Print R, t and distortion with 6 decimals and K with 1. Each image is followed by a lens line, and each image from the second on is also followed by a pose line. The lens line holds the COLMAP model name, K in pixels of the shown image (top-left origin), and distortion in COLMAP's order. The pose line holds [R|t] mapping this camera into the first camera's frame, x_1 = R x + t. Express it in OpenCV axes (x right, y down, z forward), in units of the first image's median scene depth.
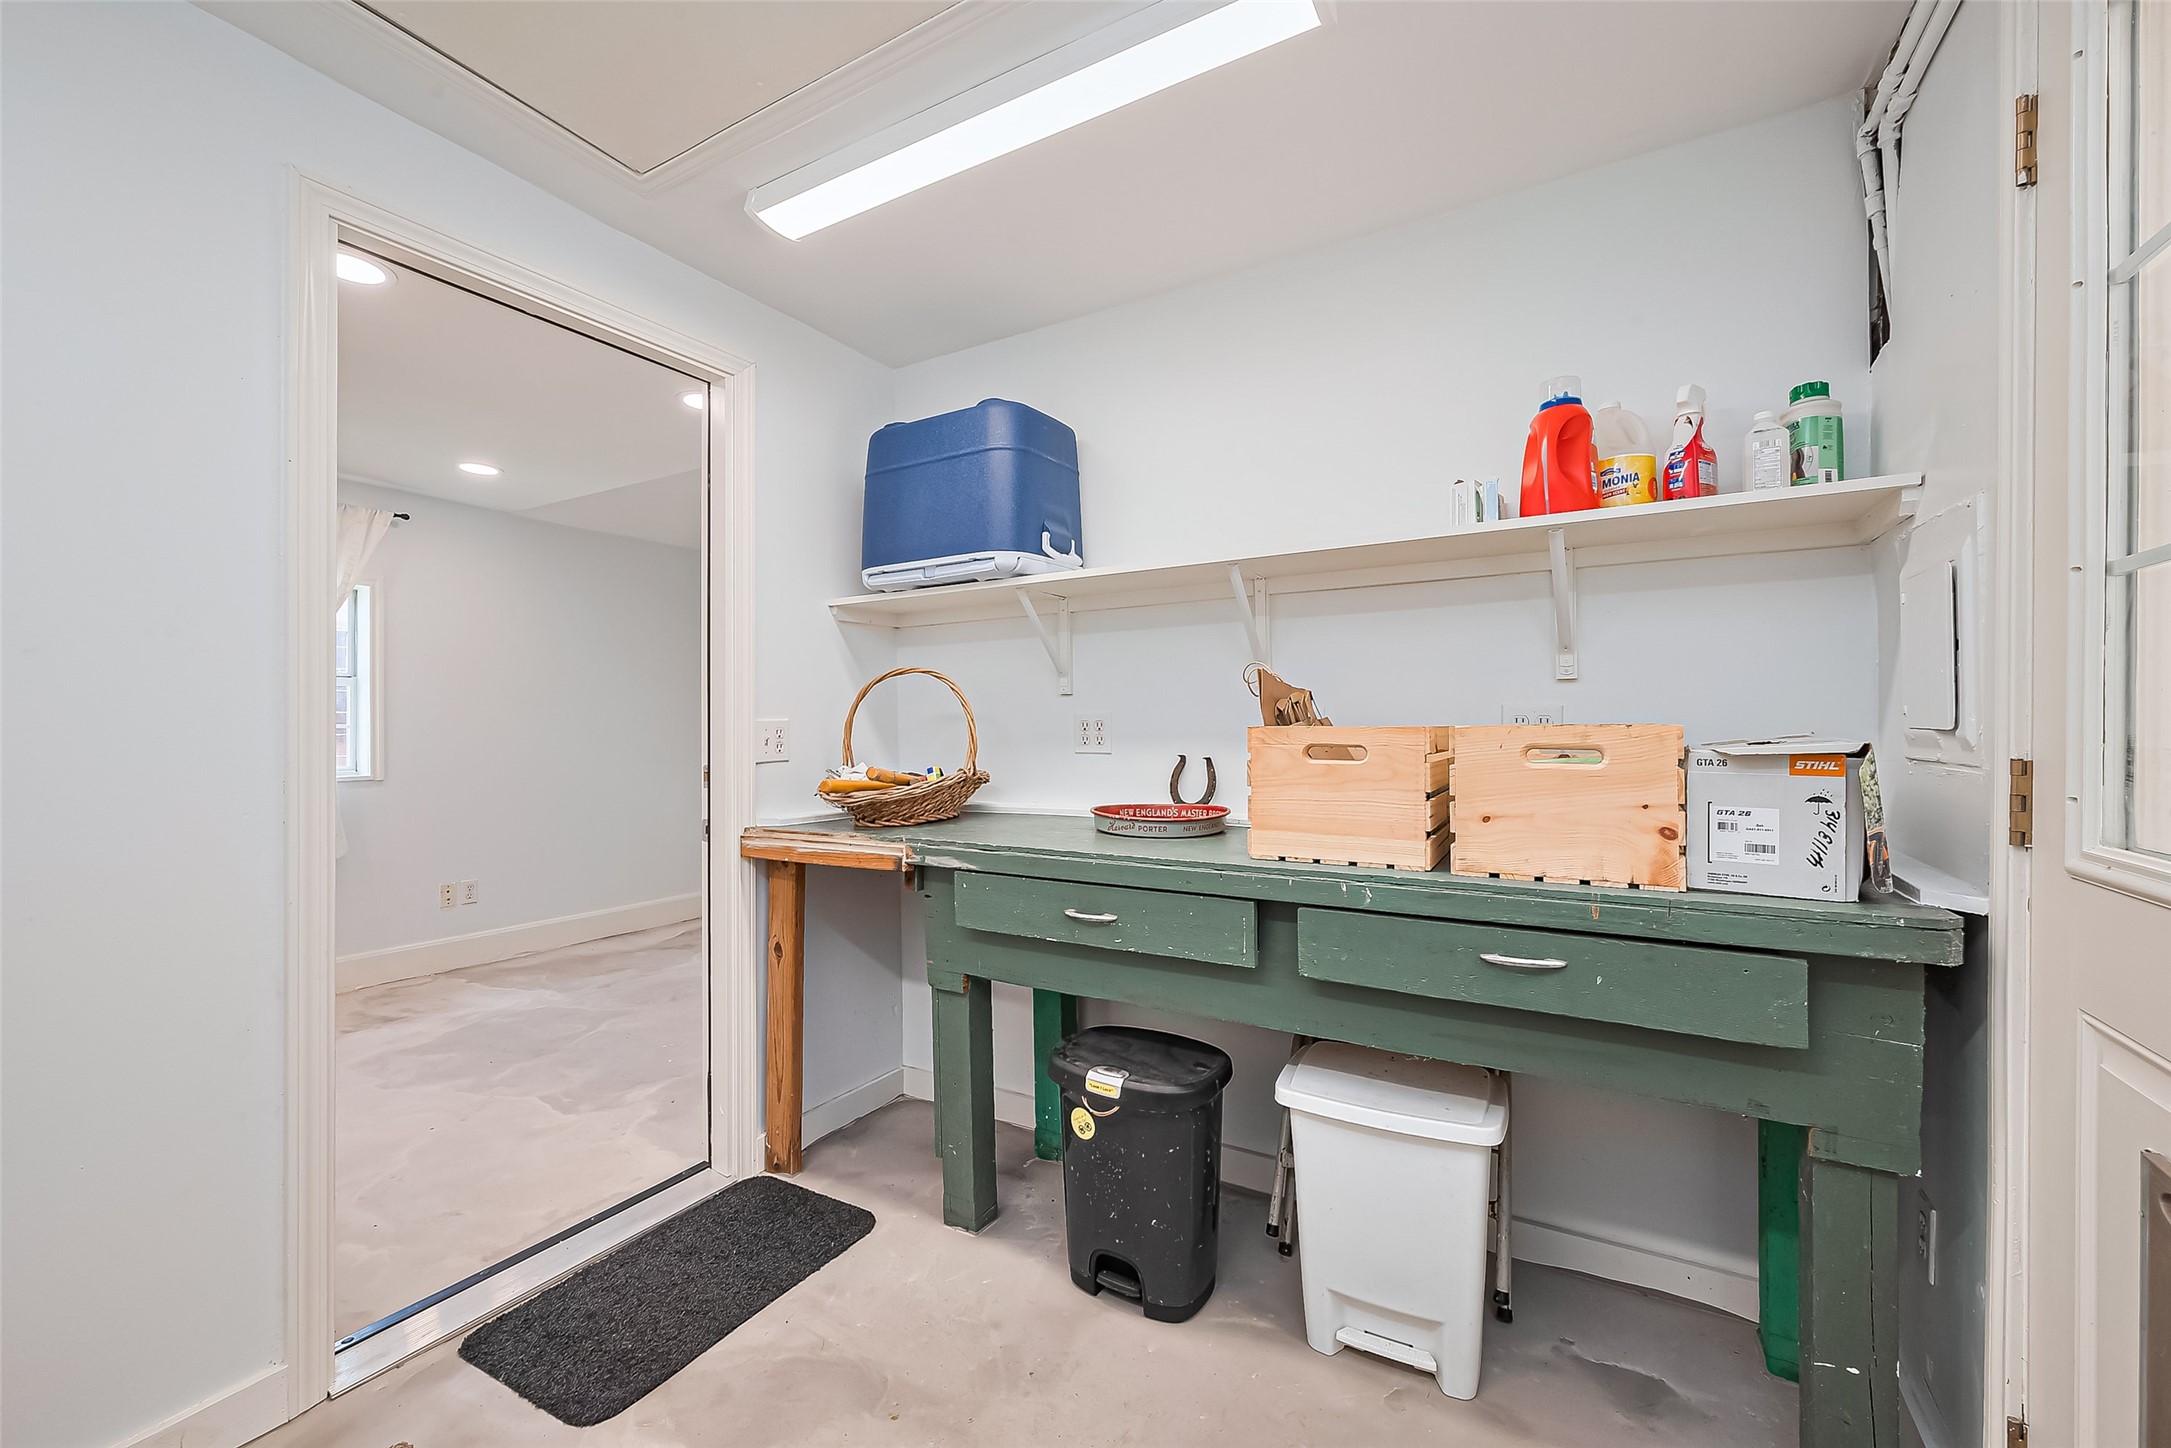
lens RADIAL K [[867.7, 0, 1092.6], [0, 867.7, 726.0], [0, 0, 1]] dist [-0.001907, -0.000277]
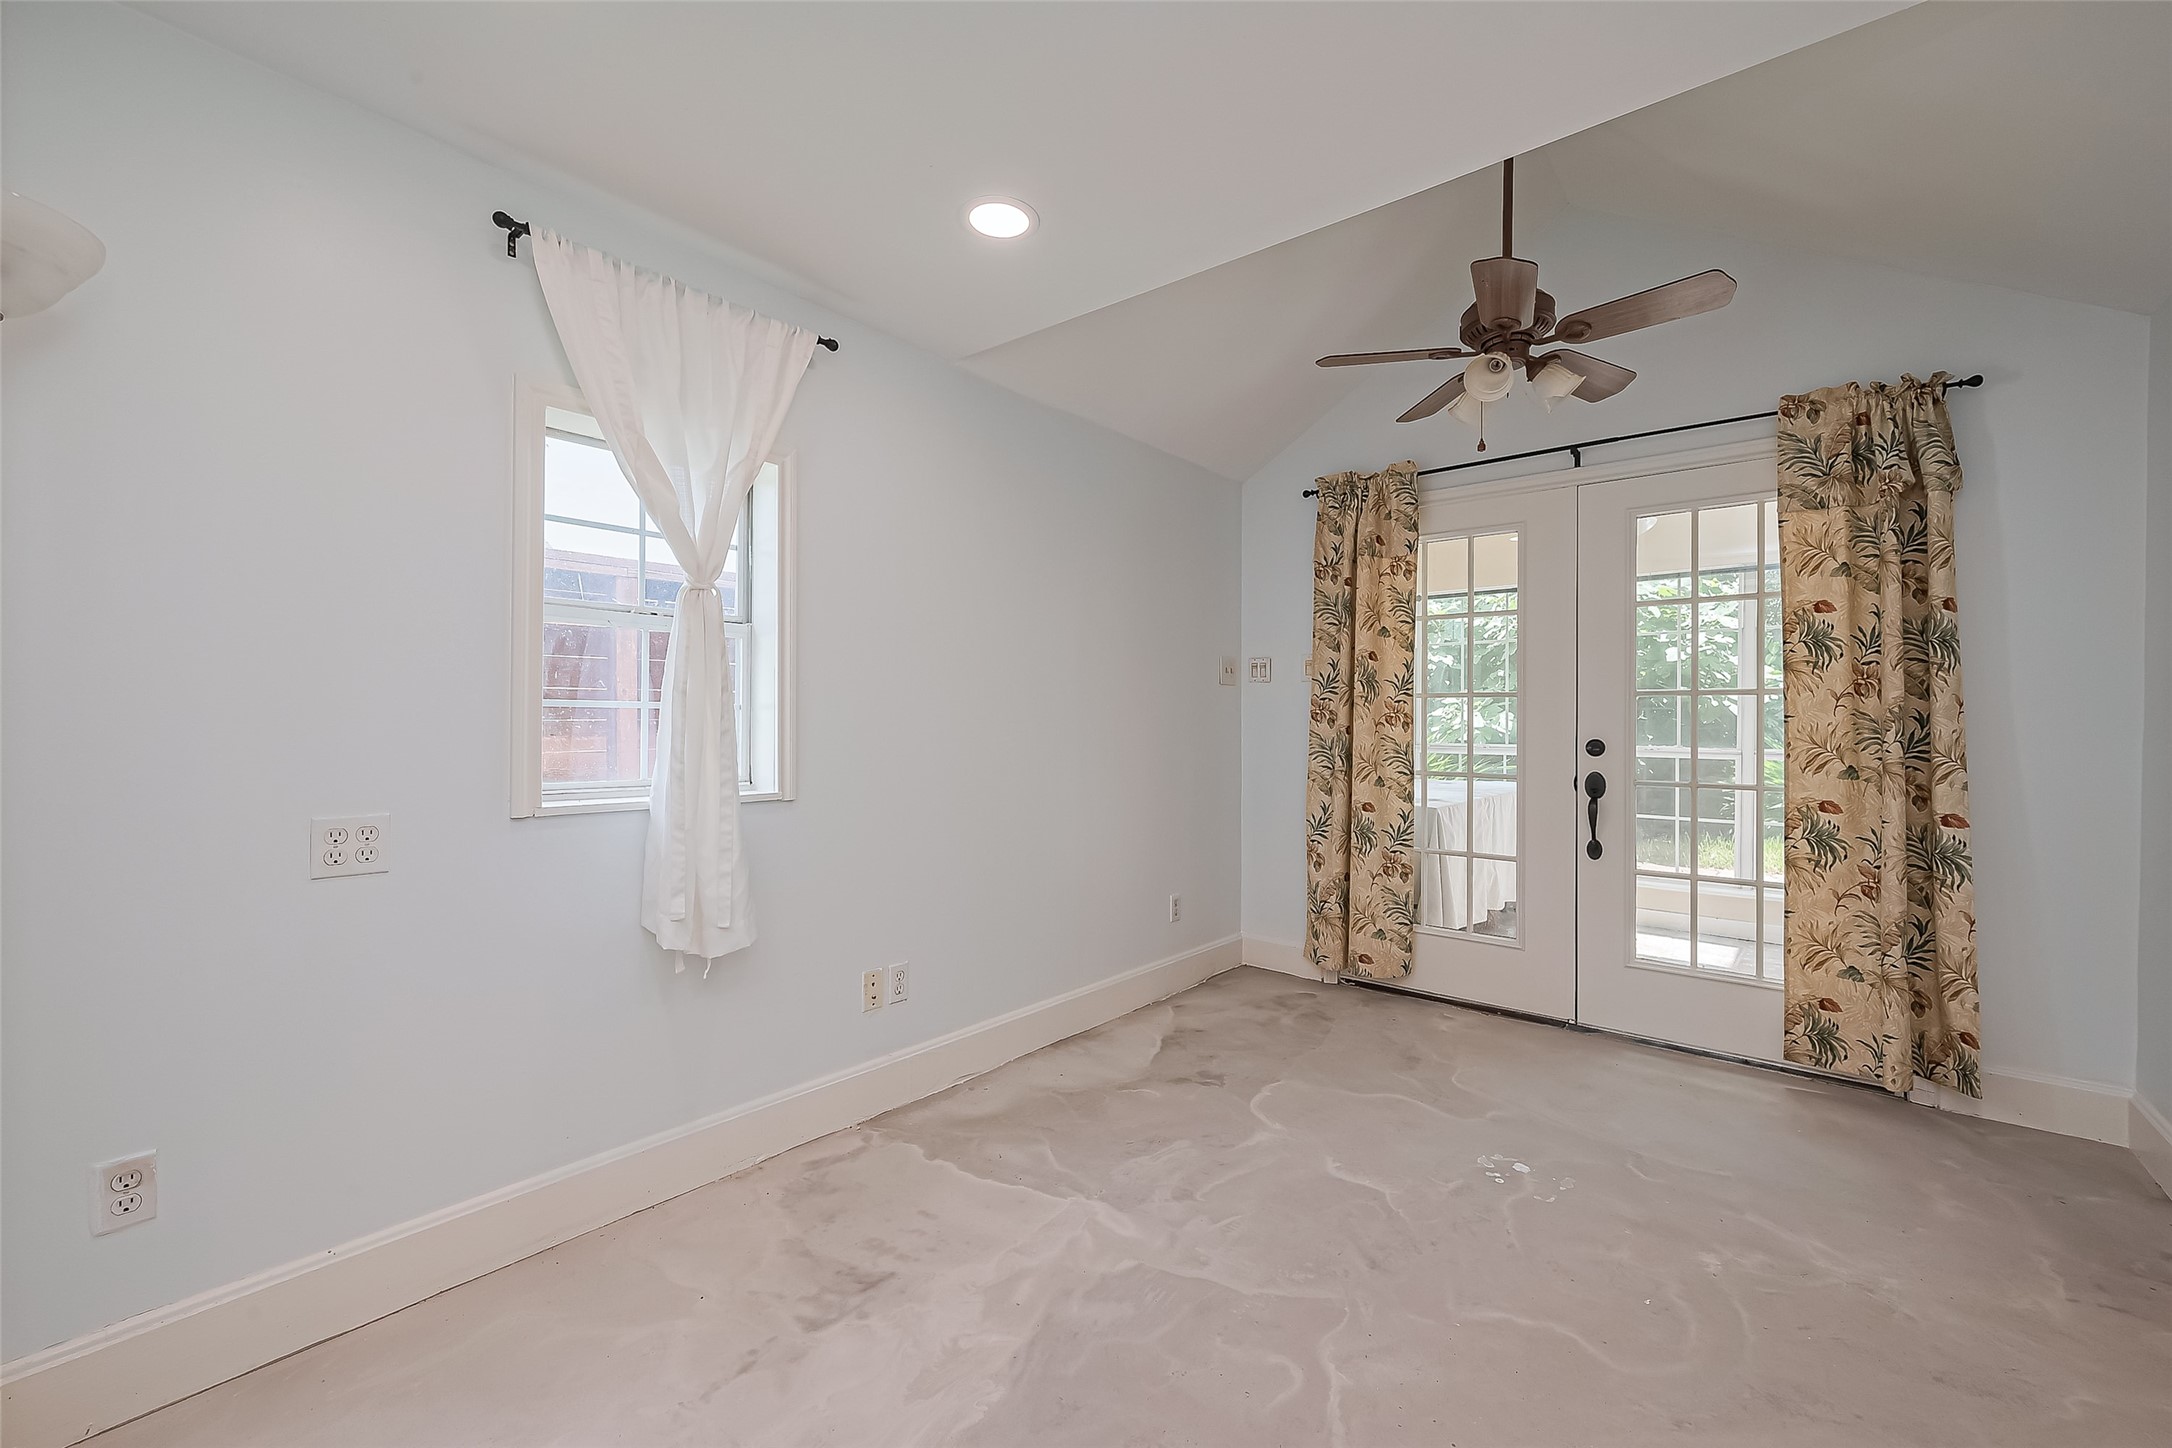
lens RADIAL K [[868.1, 0, 1079.6], [0, 868.1, 725.5], [0, 0, 1]] dist [-0.001907, -0.000277]
pose [[0.985014, 0.004956, -0.172403, -0.536796], [-0.004482, 0.999985, 0.003143, 0.009820], [0.172416, -0.002323, 0.985021, 0.464208]]
